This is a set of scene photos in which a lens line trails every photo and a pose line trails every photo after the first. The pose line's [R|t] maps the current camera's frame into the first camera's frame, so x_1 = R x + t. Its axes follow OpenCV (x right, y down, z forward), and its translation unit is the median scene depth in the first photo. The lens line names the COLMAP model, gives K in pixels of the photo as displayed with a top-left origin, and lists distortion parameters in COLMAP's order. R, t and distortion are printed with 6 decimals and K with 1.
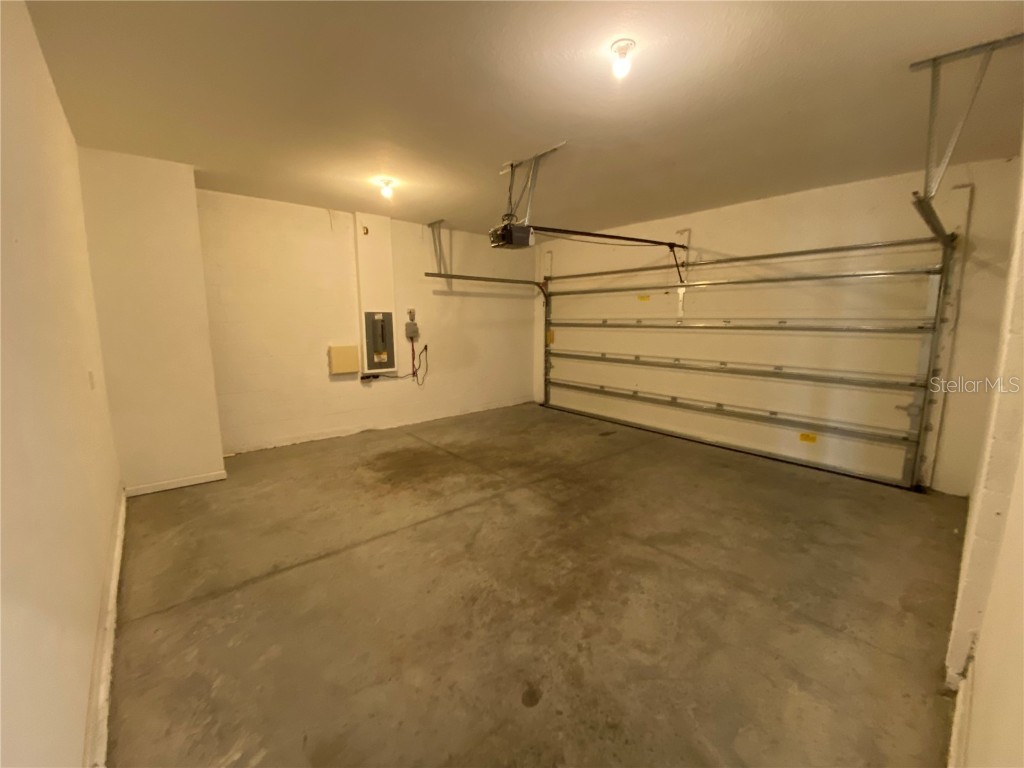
lens RADIAL K [[416.2, 0, 509.1], [0, 416.2, 380.2], [0, 0, 1]] dist [0.021815, -0.021011]
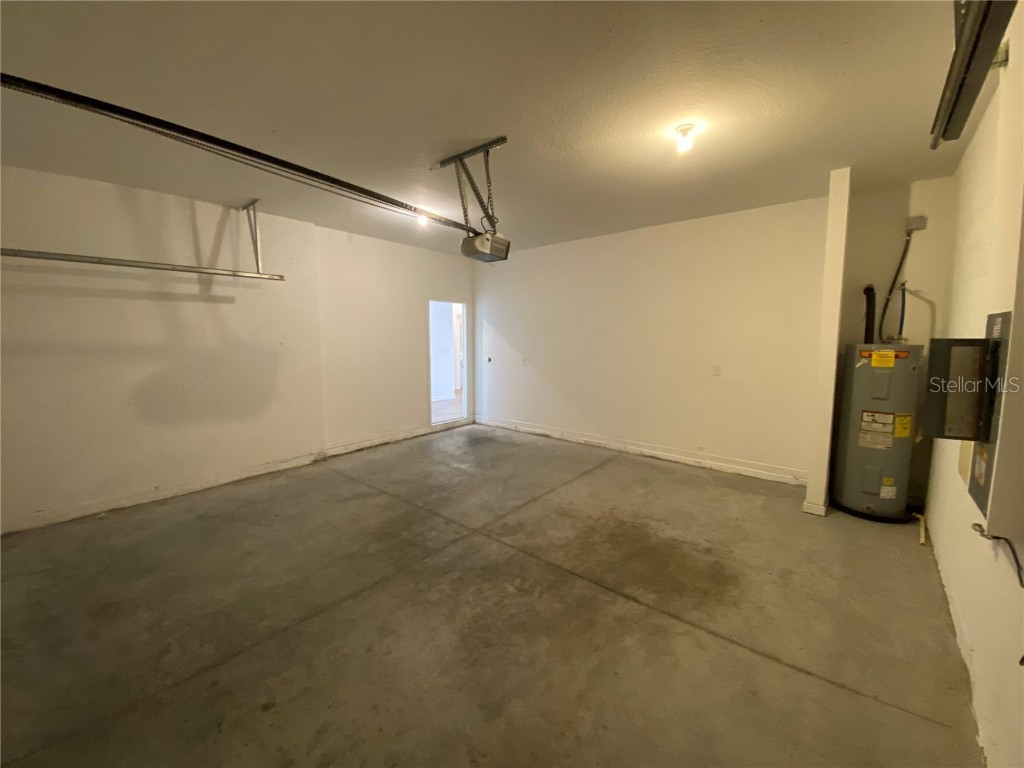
lens RADIAL K [[416.2, 0, 509.1], [0, 416.2, 380.2], [0, 0, 1]] dist [0.021815, -0.021011]
pose [[-0.987750, 0.015291, -0.155296, 0.092459], [-0.023784, 0.968807, 0.246671, -0.256333], [0.154224, 0.247343, -0.956575, 1.754087]]
